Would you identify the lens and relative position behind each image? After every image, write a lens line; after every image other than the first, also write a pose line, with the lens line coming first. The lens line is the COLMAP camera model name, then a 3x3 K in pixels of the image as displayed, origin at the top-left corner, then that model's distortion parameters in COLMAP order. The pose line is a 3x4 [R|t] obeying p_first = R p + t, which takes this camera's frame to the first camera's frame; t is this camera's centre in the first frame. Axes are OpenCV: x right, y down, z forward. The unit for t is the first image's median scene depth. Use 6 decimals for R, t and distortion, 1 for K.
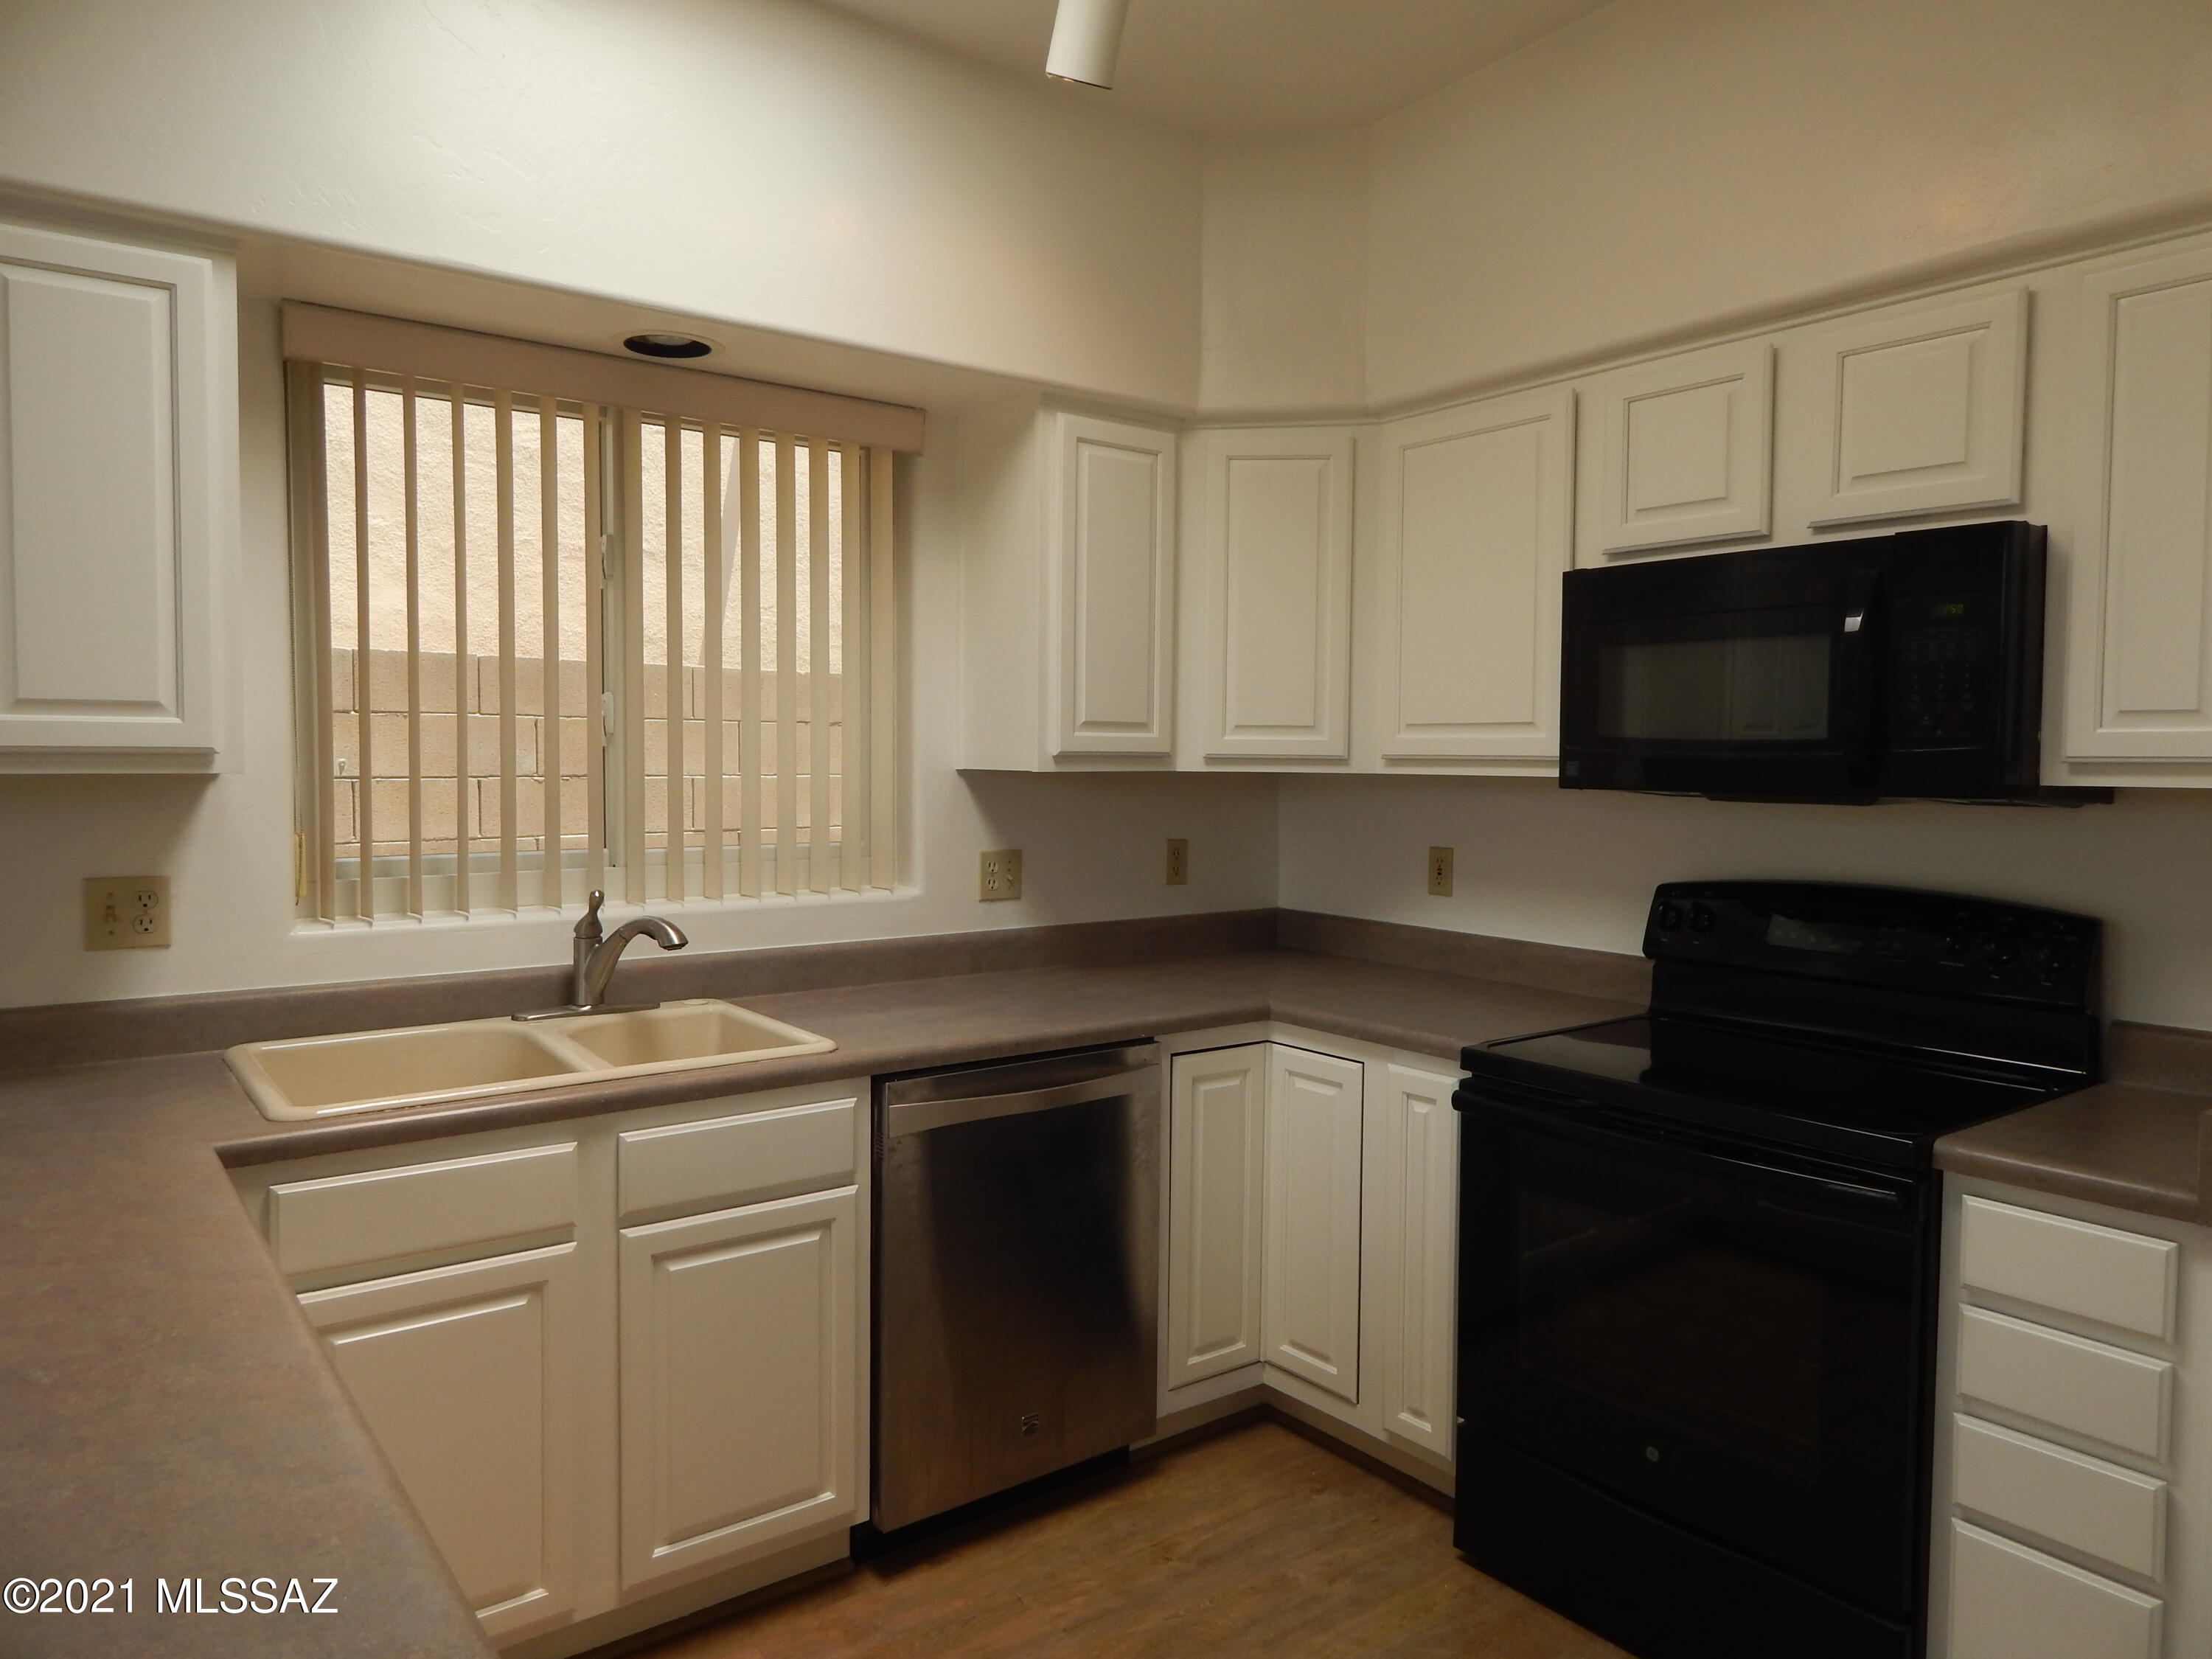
lens RADIAL K [[1464.6, 0, 1103.8], [0, 1464.6, 821.8], [0, 0, 1]] dist [0.005807, -0.004772]
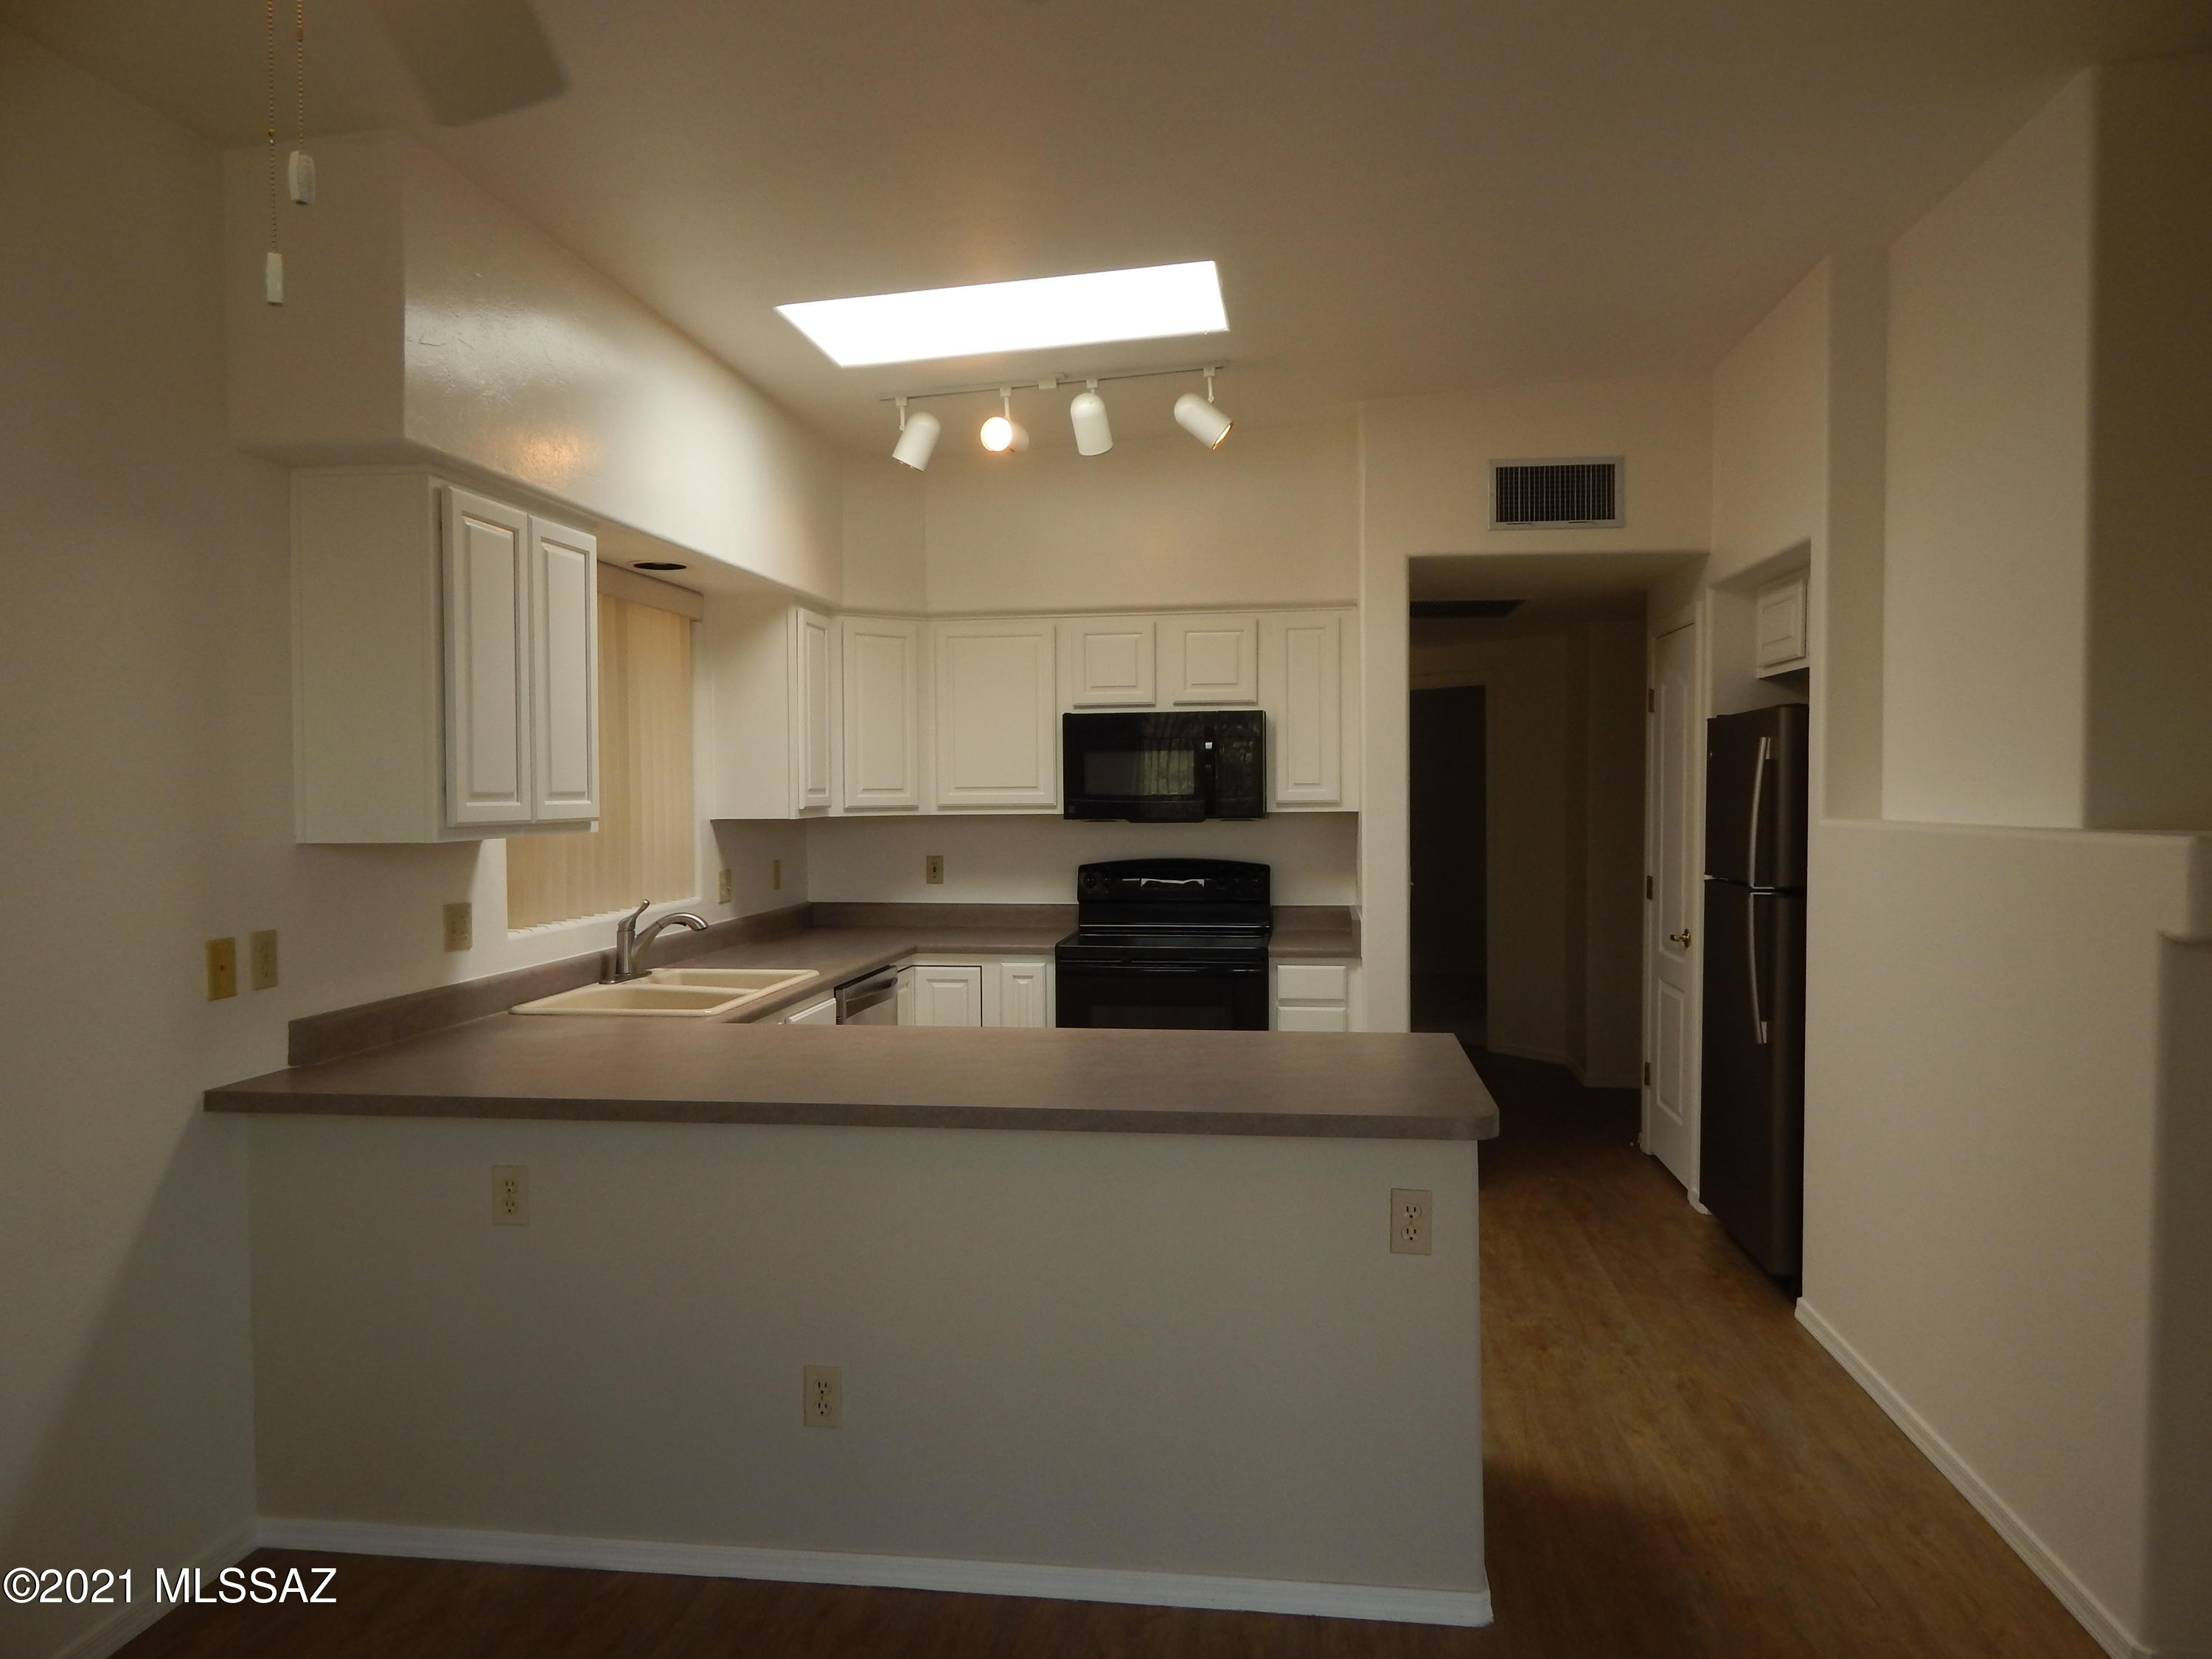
lens RADIAL K [[1469.8, 0, 1106.0], [0, 1469.8, 829.5], [0, 0, 1]] dist [0.017491, -0.007177]
pose [[0.707804, -0.034132, 0.705584, -1.121839], [0.047596, 0.998867, 0.000574, -0.007436], [-0.704804, 0.033177, 0.708626, -0.508920]]
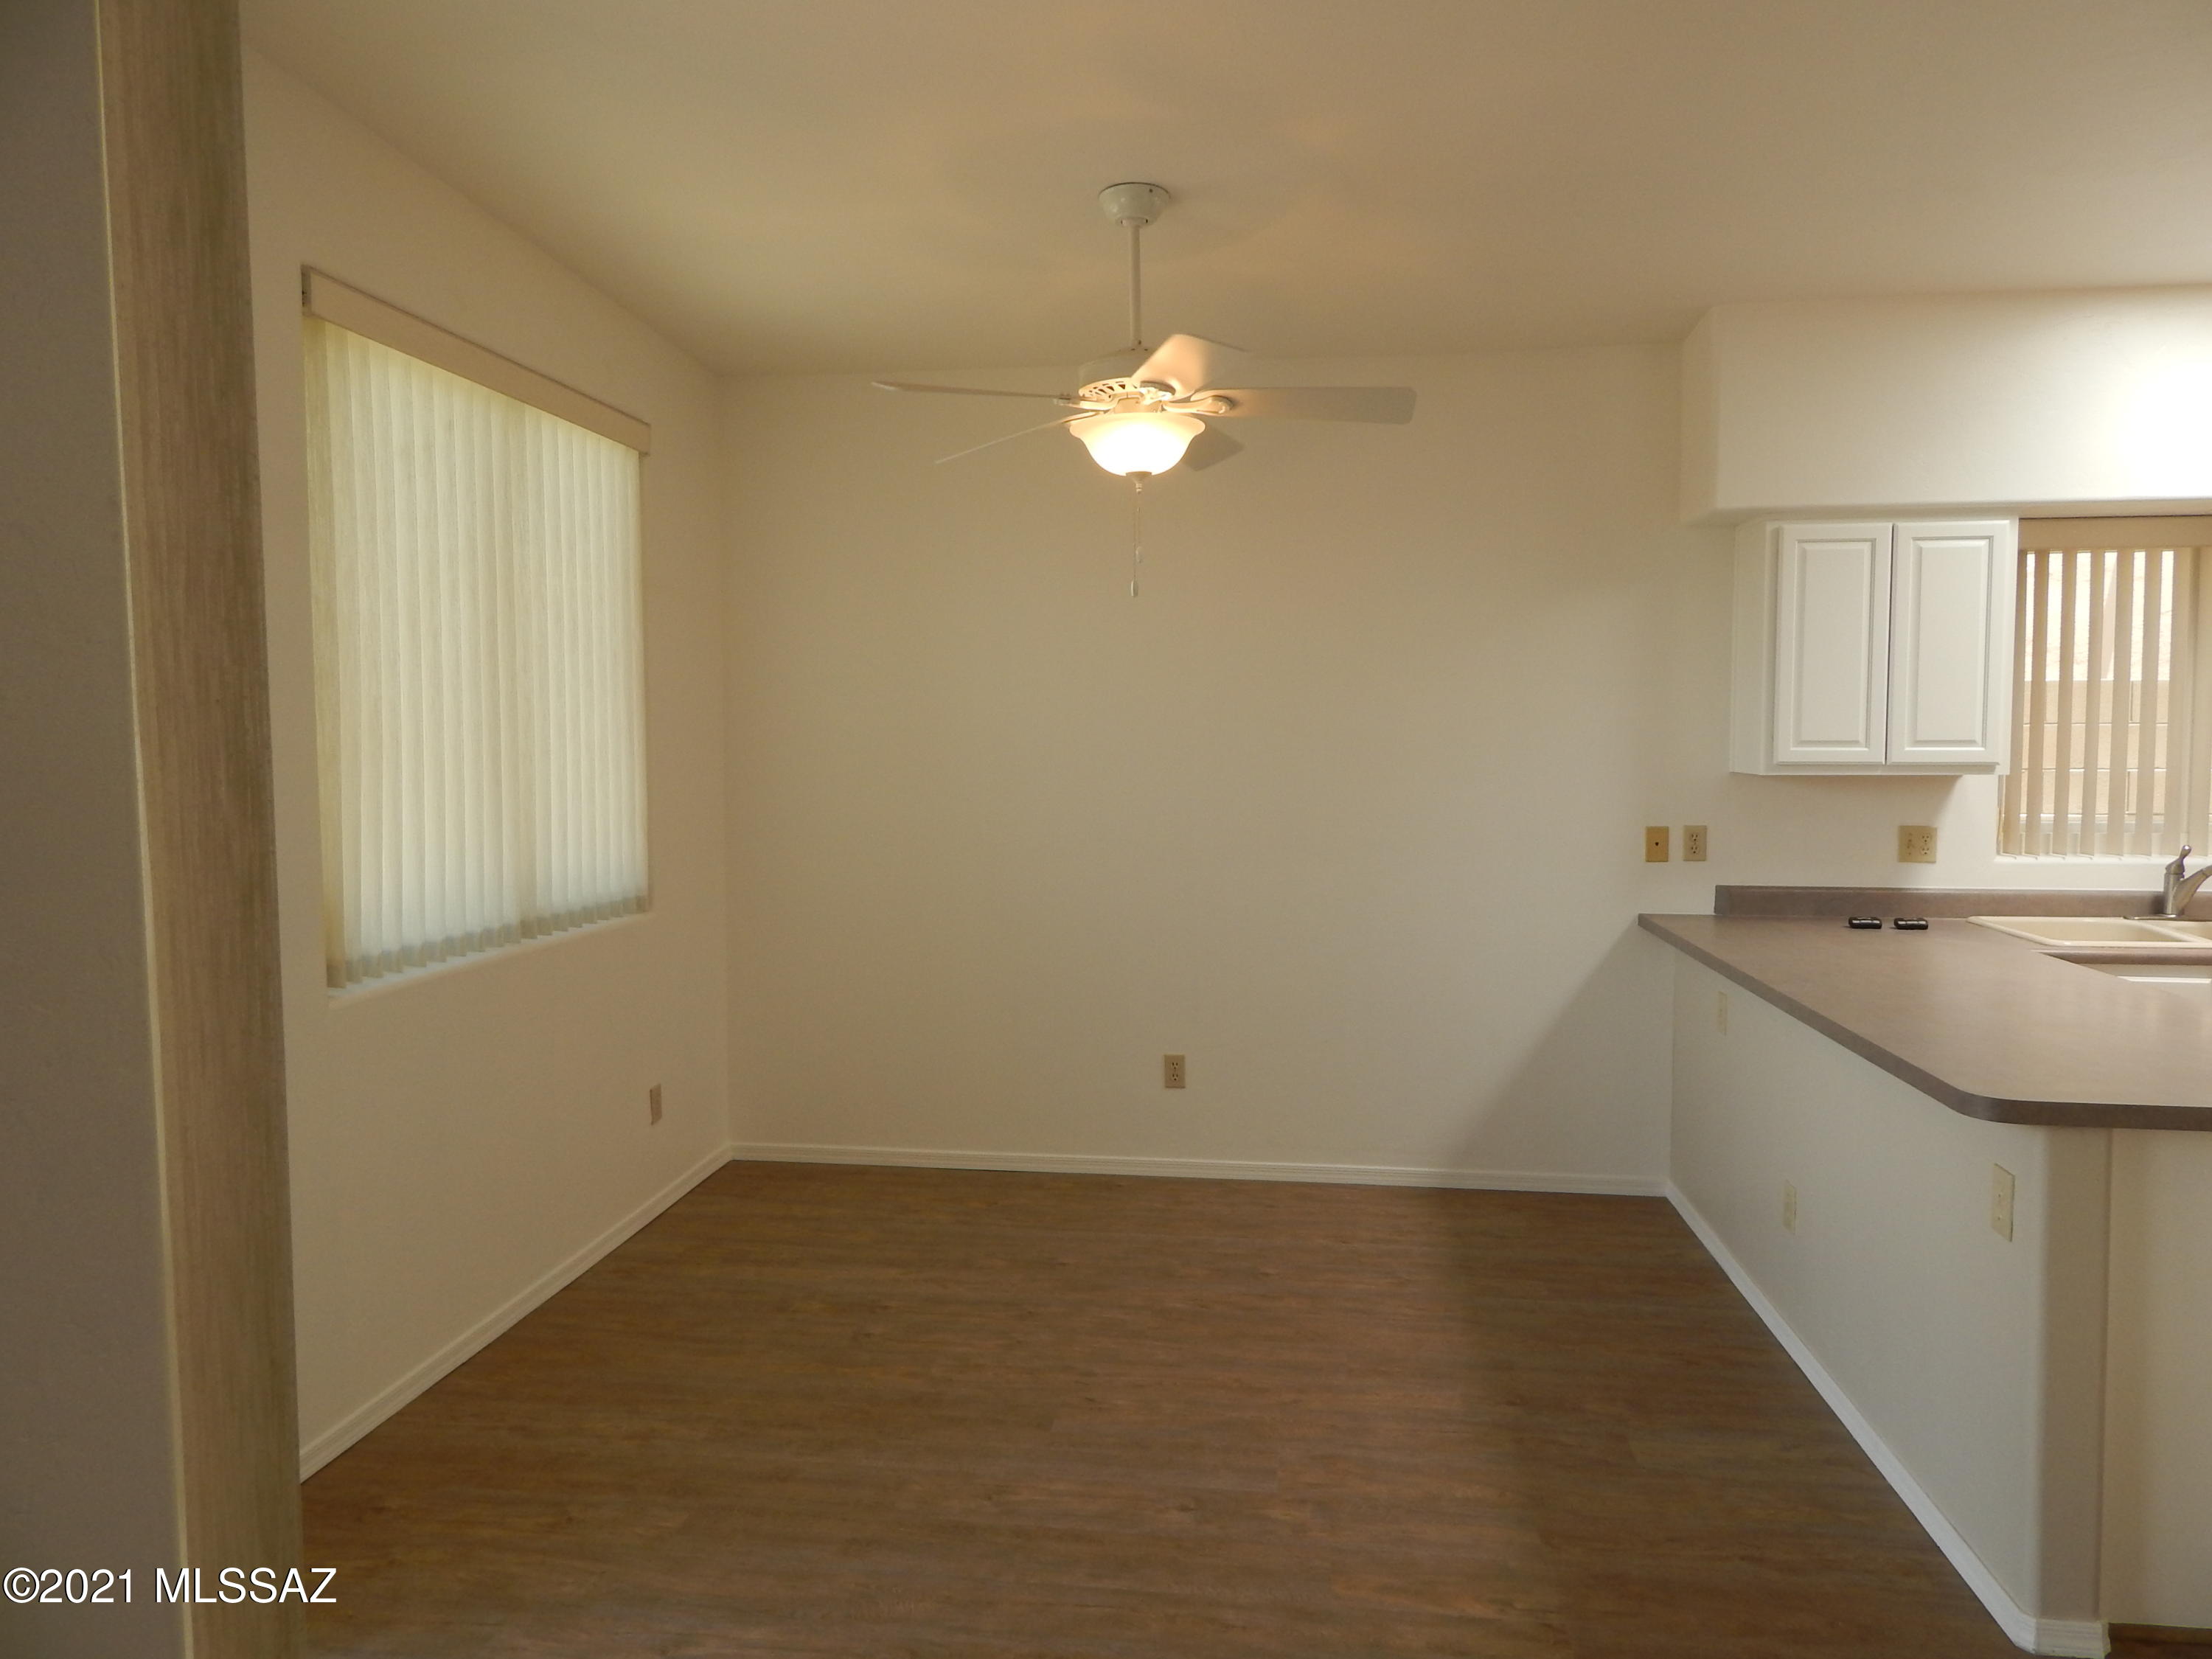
lens RADIAL K [[1493.7, 0, 1110.9], [0, 1493.7, 839.6], [0, 0, 1]] dist [-0.100093, 0.135107]
pose [[0.707603, 0.040732, -0.705435, -0.034934], [-0.026042, 0.999162, 0.031570, 0.018548], [0.706130, -0.003968, 0.708071, -1.022468]]
